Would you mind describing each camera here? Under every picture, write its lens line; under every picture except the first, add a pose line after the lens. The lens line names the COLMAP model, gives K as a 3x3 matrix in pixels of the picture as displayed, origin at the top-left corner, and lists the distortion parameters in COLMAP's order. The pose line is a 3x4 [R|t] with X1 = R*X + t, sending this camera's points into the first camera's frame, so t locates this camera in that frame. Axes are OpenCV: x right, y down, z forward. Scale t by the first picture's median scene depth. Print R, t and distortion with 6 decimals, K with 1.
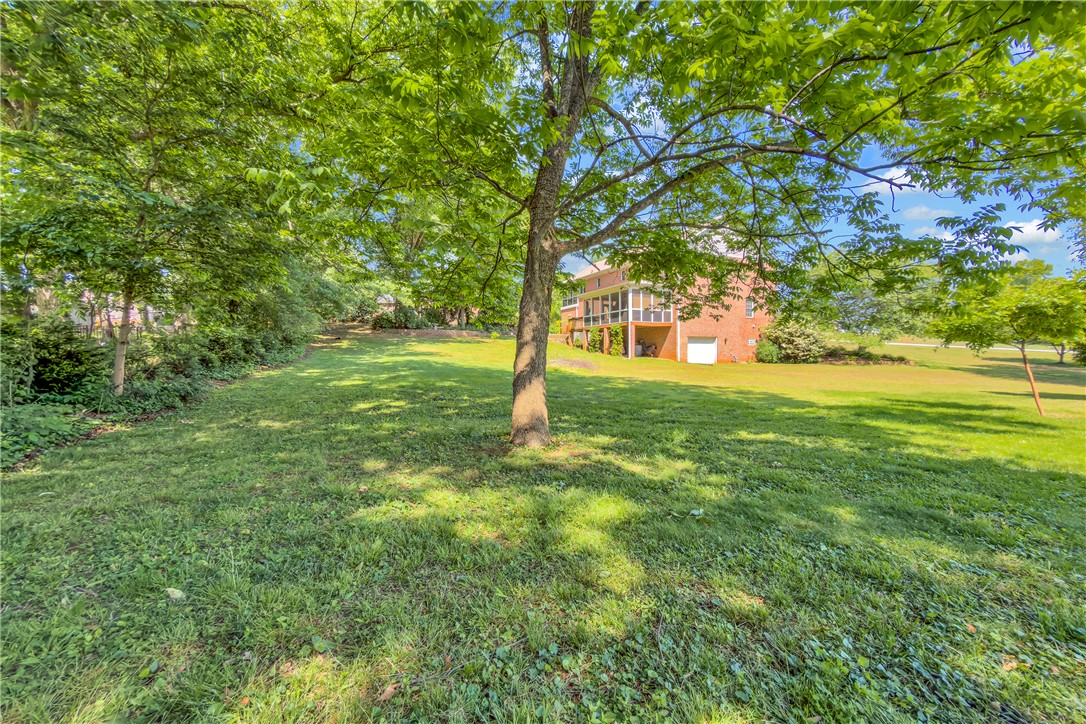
lens RADIAL K [[449.2, 0, 549.4], [0, 449.2, 361.2], [0, 0, 1]] dist [-0.000200, -0.000170]
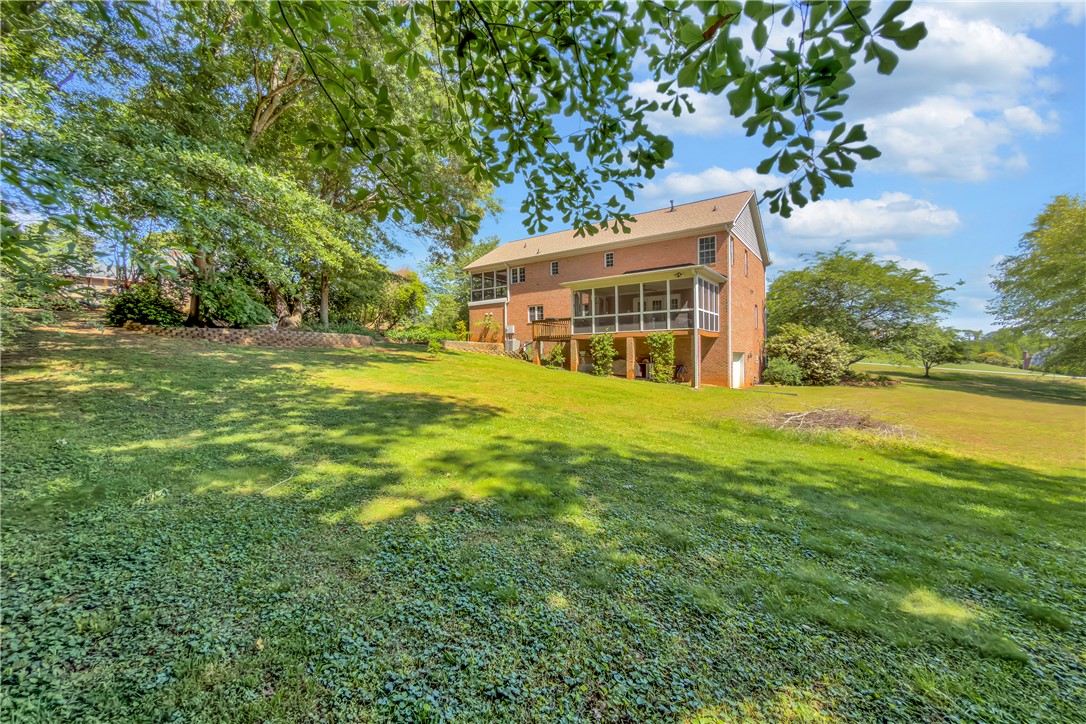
lens RADIAL K [[449.2, 0, 549.4], [0, 449.2, 361.2], [0, 0, 1]] dist [-0.000200, -0.000170]
pose [[0.883234, -0.003104, 0.468921, -0.270854], [0.005148, 0.999982, -0.003077, -0.038736], [-0.468903, 0.005132, 0.883235, 0.492211]]
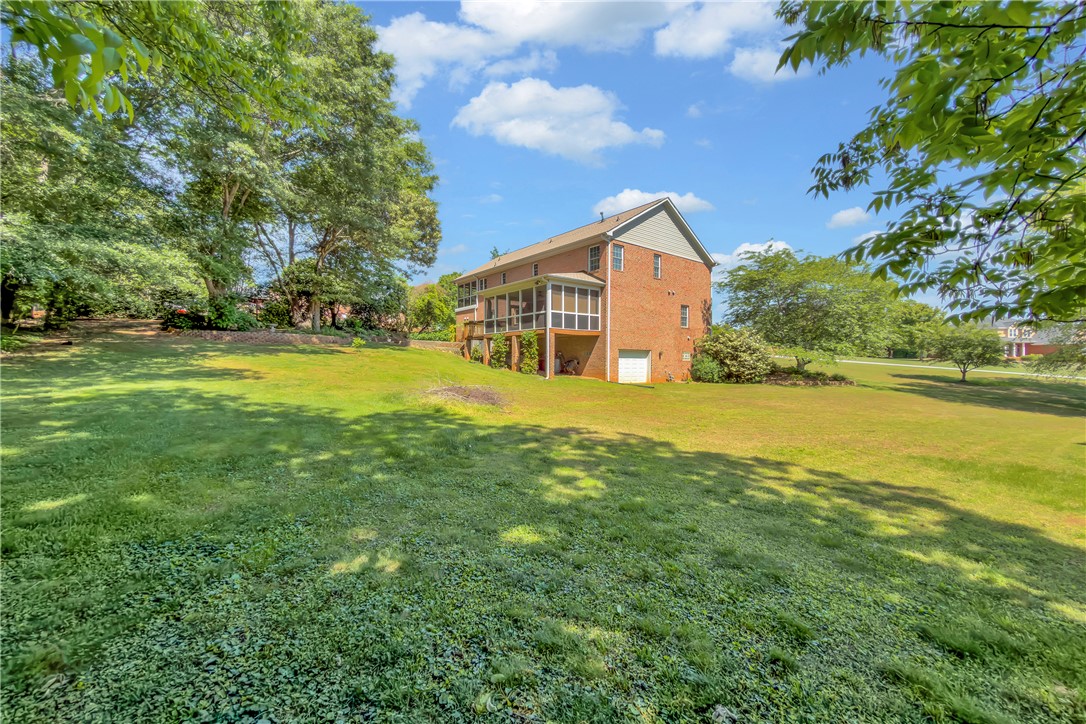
lens RADIAL K [[449.2, 0, 549.4], [0, 449.2, 361.2], [0, 0, 1]] dist [-0.000200, -0.000170]
pose [[0.974469, 0.010115, 0.224296, 0.014192], [-0.006981, 0.999867, -0.014760, -0.021002], [-0.224416, 0.012818, 0.974409, 0.255617]]
